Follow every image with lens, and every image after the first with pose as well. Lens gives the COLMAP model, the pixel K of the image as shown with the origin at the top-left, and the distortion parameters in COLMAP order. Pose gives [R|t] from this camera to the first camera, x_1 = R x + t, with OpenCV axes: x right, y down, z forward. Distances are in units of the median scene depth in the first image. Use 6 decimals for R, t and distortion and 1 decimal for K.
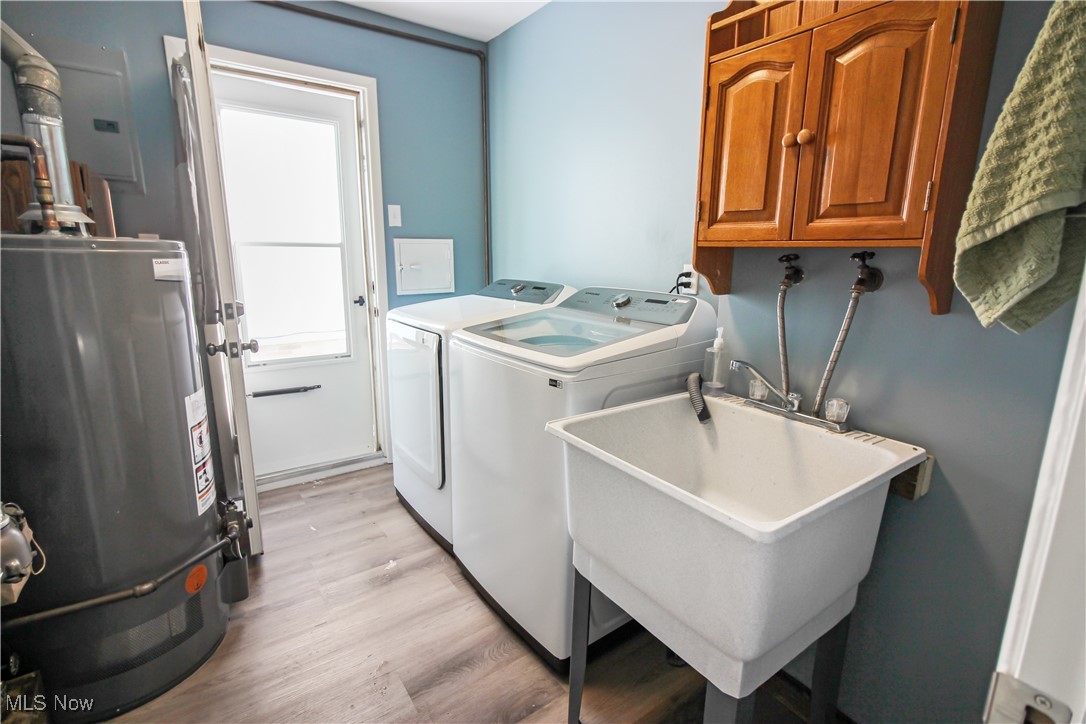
lens RADIAL K [[508.7, 0, 542.5], [0, 508.7, 360.3], [0, 0, 1]] dist [0.006115, 0.000287]
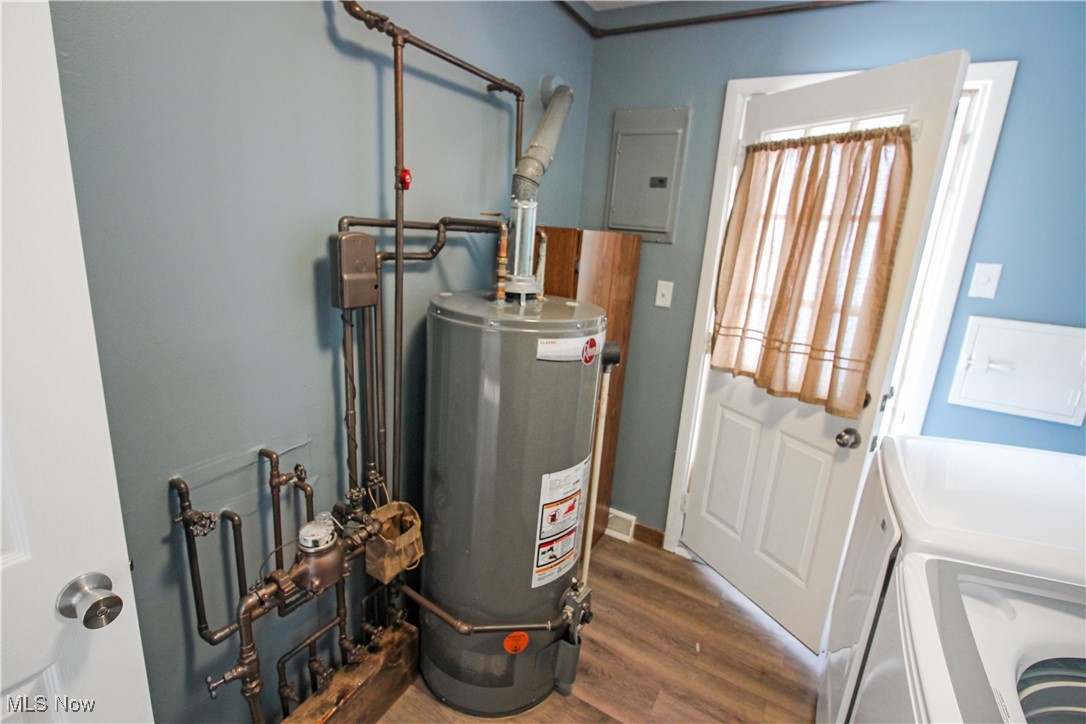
lens RADIAL K [[508.7, 0, 539.0], [0, 508.7, 351.9], [0, 0, 1]] dist [0.006115, 0.000287]
pose [[0.410959, 0.232791, -0.881431, 0.093372], [-0.257791, 0.957062, 0.132573, -0.265493], [0.874446, 0.172743, 0.453325, 0.487839]]
